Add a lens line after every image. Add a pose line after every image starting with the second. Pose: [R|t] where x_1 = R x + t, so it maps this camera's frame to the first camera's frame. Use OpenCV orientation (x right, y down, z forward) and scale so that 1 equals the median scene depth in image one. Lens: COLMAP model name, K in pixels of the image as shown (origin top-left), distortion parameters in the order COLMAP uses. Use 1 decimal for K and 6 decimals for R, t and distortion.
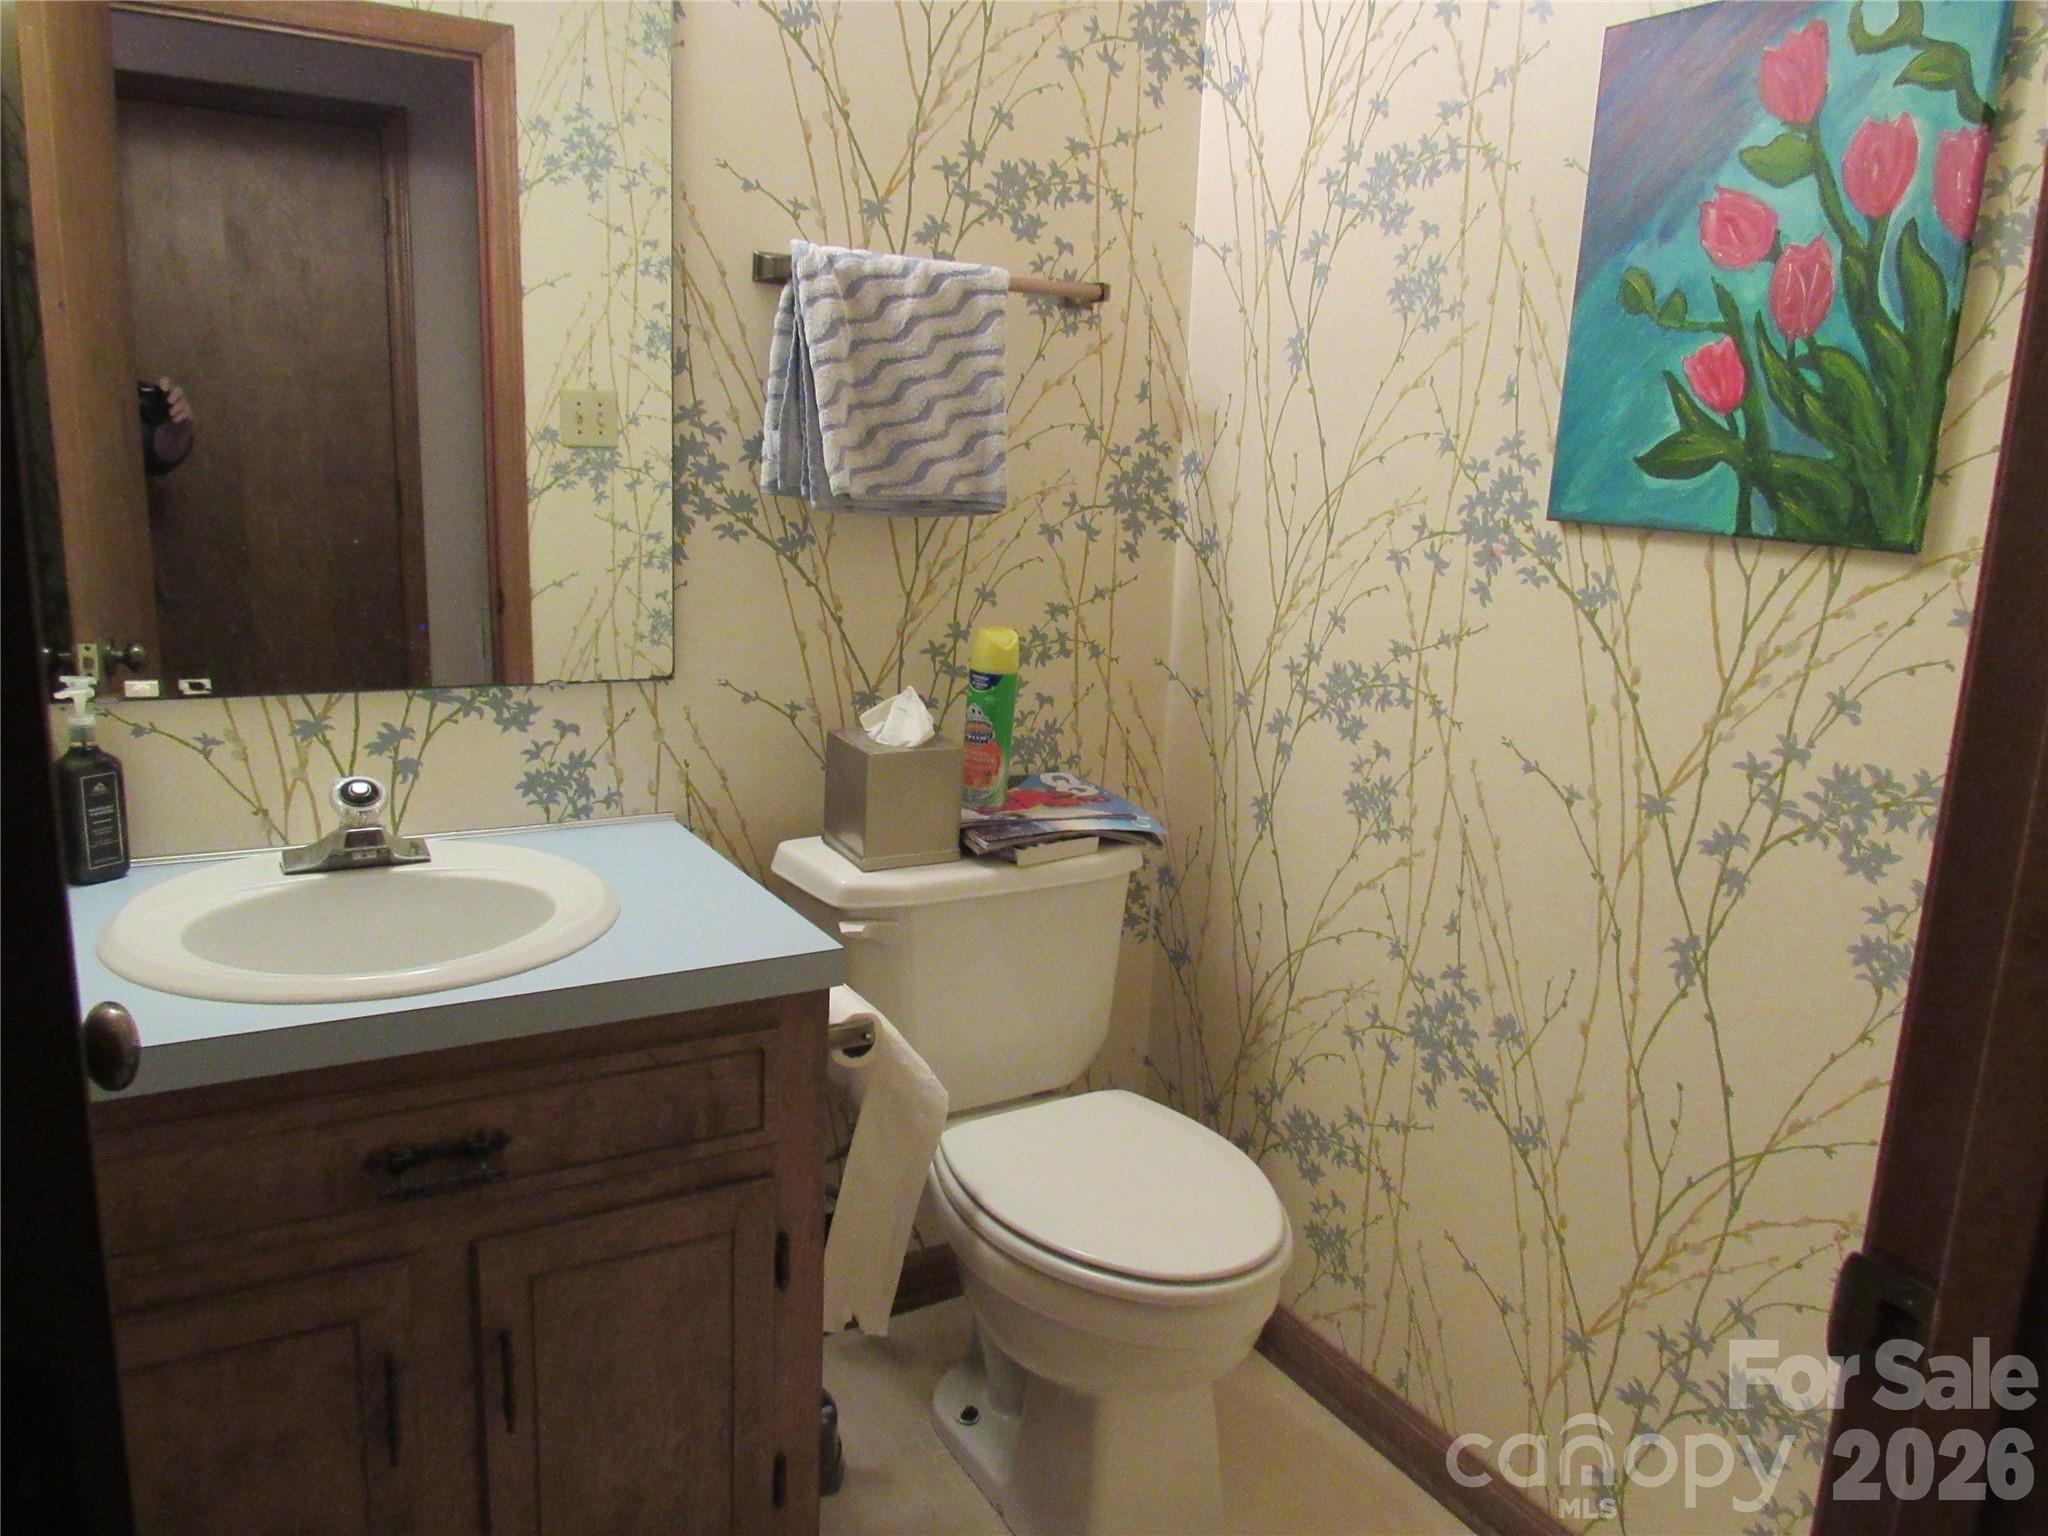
lens RADIAL K [[1510.5, 0, 1023.8], [0, 1510.5, 766.5], [0, 0, 1]] dist [-0.005671, 0.000791]
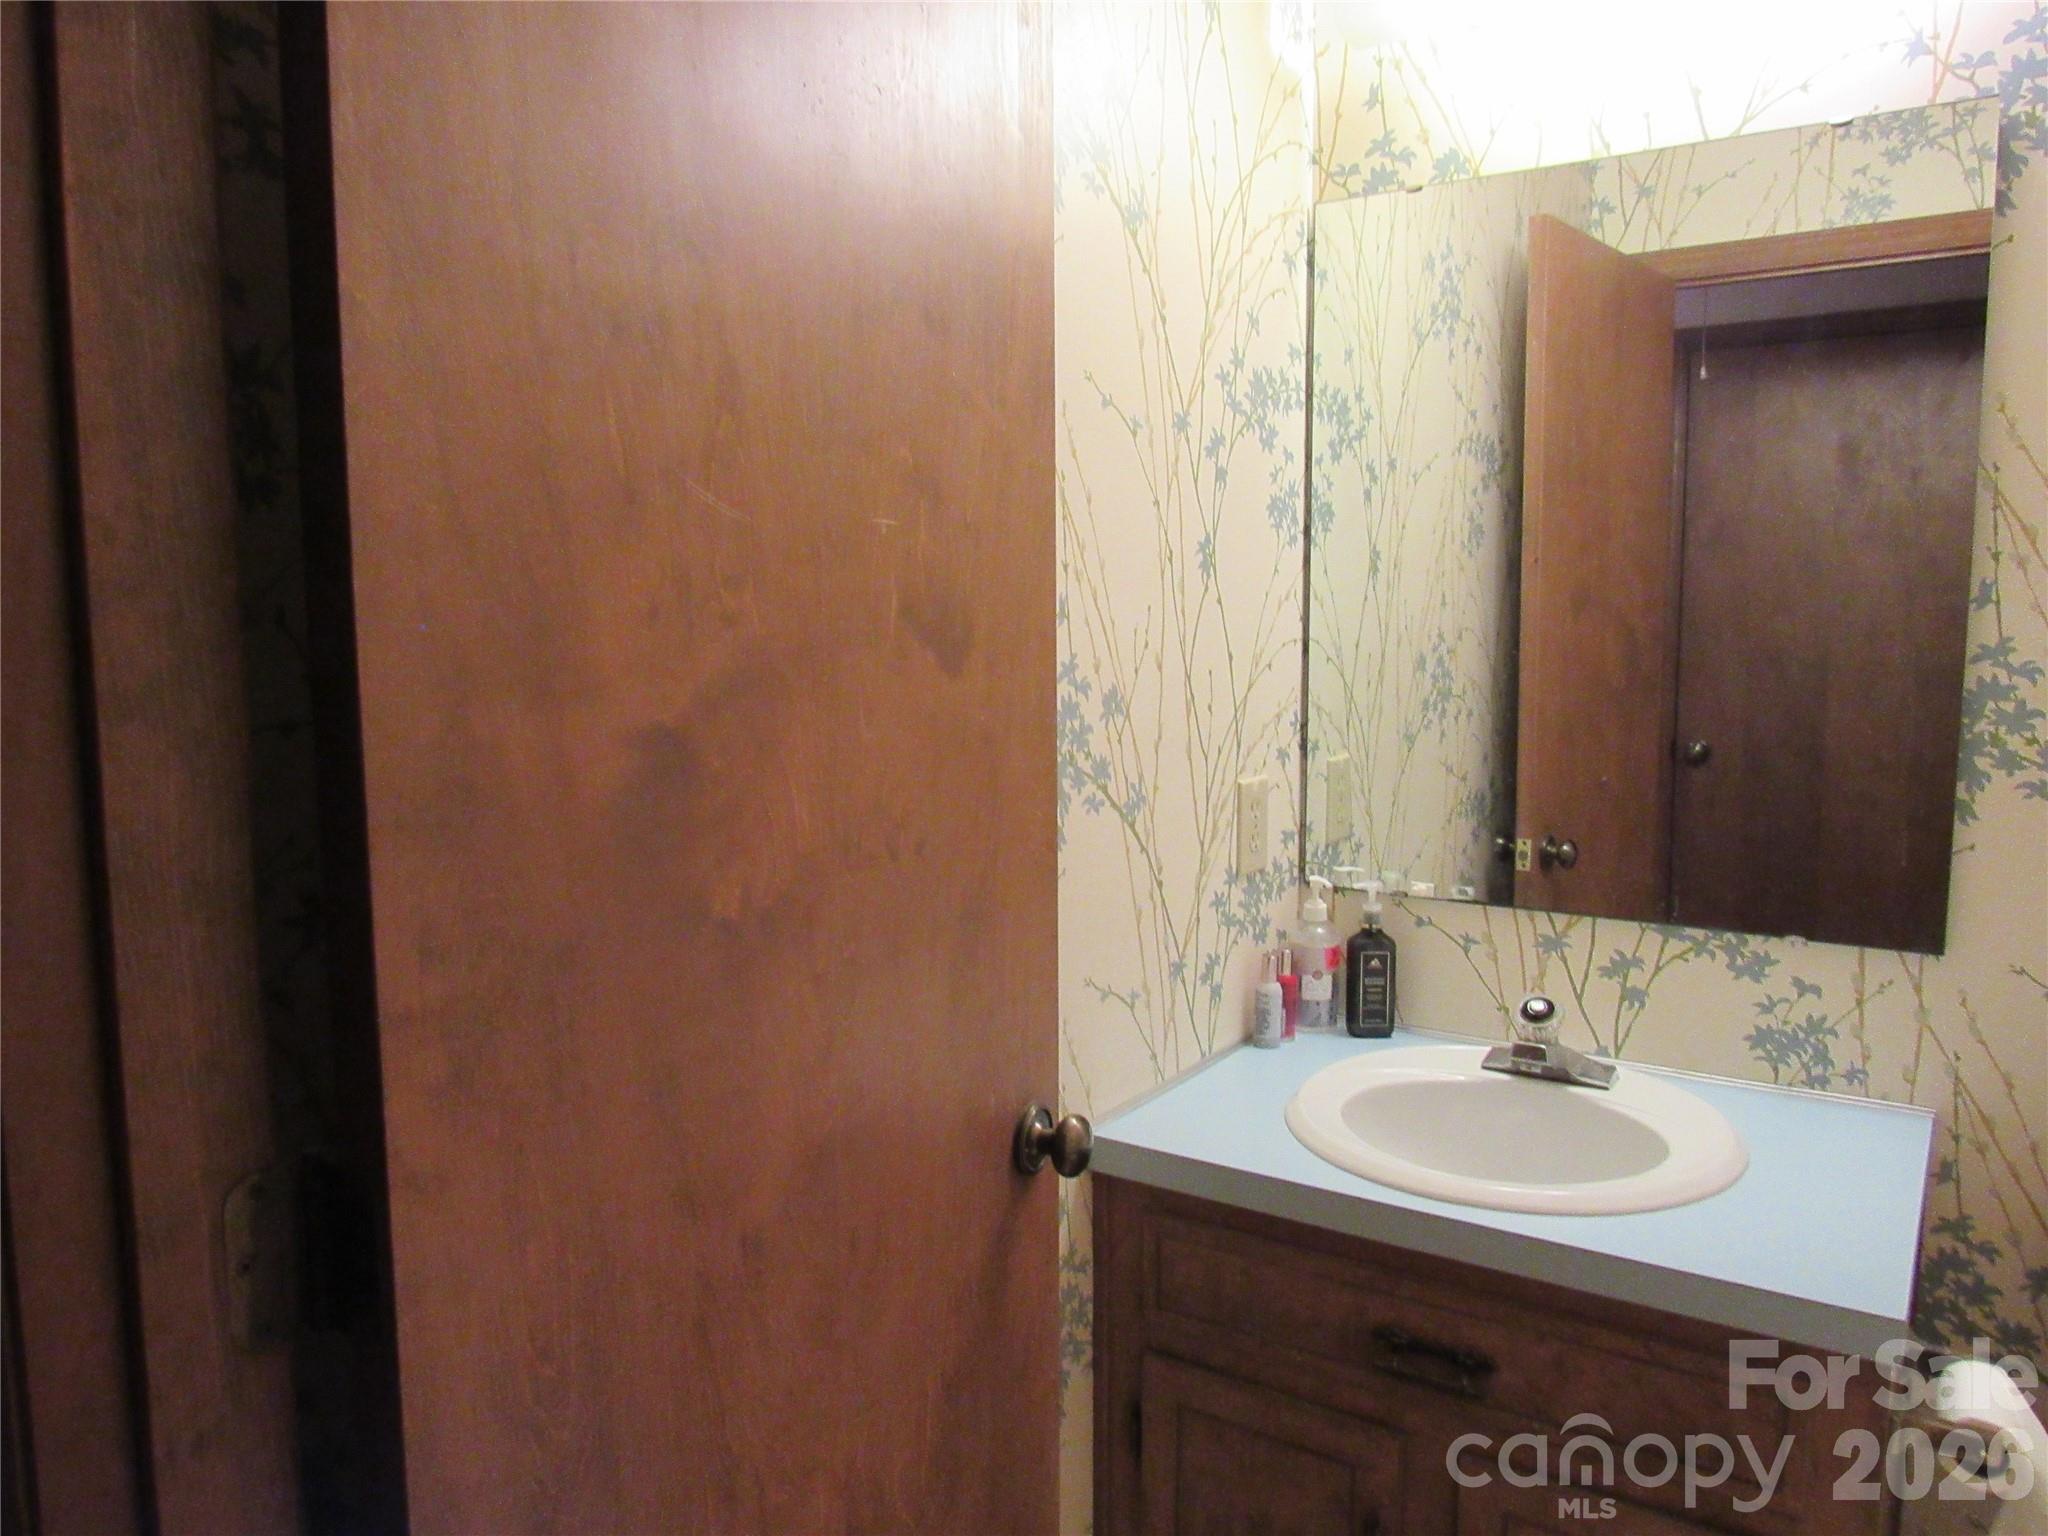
lens RADIAL K [[1510.5, 0, 1024.7], [0, 1510.5, 770.6], [0, 0, 1]] dist [-0.005671, 0.000791]
pose [[0.422204, 0.063484, -0.904275, 0.336742], [-0.157511, 0.987508, -0.004214, -0.080493], [0.892712, 0.144212, 0.426929, 0.159716]]
